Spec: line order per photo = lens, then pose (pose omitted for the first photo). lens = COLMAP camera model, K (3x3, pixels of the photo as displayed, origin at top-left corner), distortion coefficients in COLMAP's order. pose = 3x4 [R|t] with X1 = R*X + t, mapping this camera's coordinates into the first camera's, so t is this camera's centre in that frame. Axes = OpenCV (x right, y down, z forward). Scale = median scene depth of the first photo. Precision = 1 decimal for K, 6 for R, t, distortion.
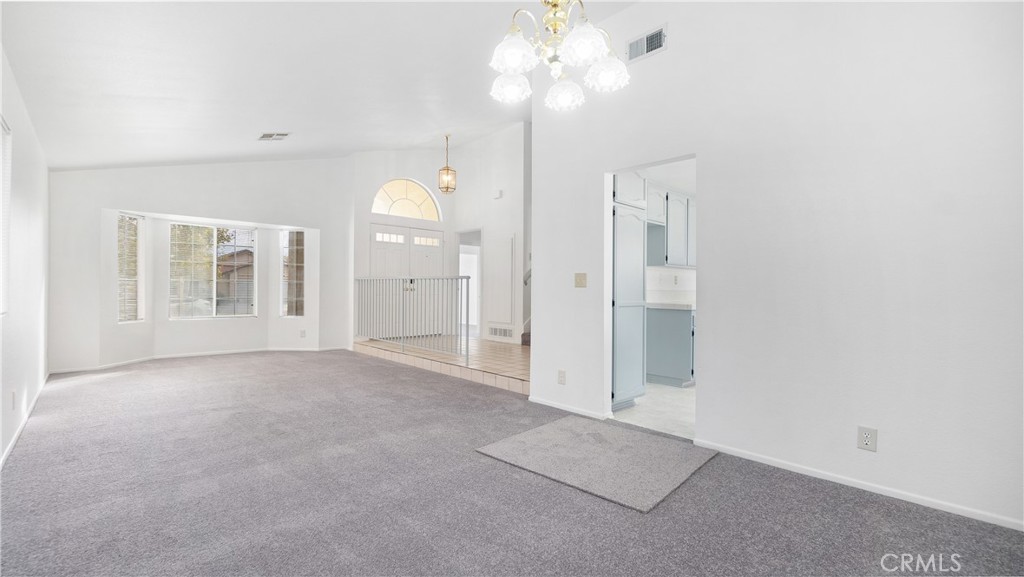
lens RADIAL K [[446.4, 0, 509.9], [0, 446.4, 290.6], [0, 0, 1]] dist [0.000279, -0.000417]
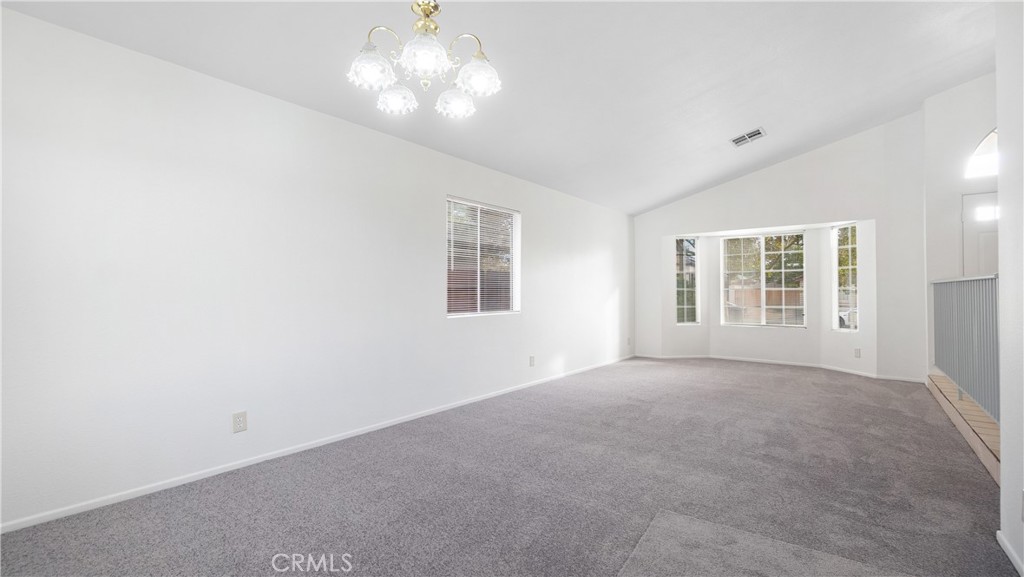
lens RADIAL K [[446.4, 0, 484.5], [0, 446.4, 282.0], [0, 0, 1]] dist [0.000279, -0.000417]
pose [[0.126690, -0.038460, -0.991197, 0.323652], [-0.004869, 0.999212, -0.039393, 0.005438], [0.991930, 0.009817, 0.126403, 0.317430]]
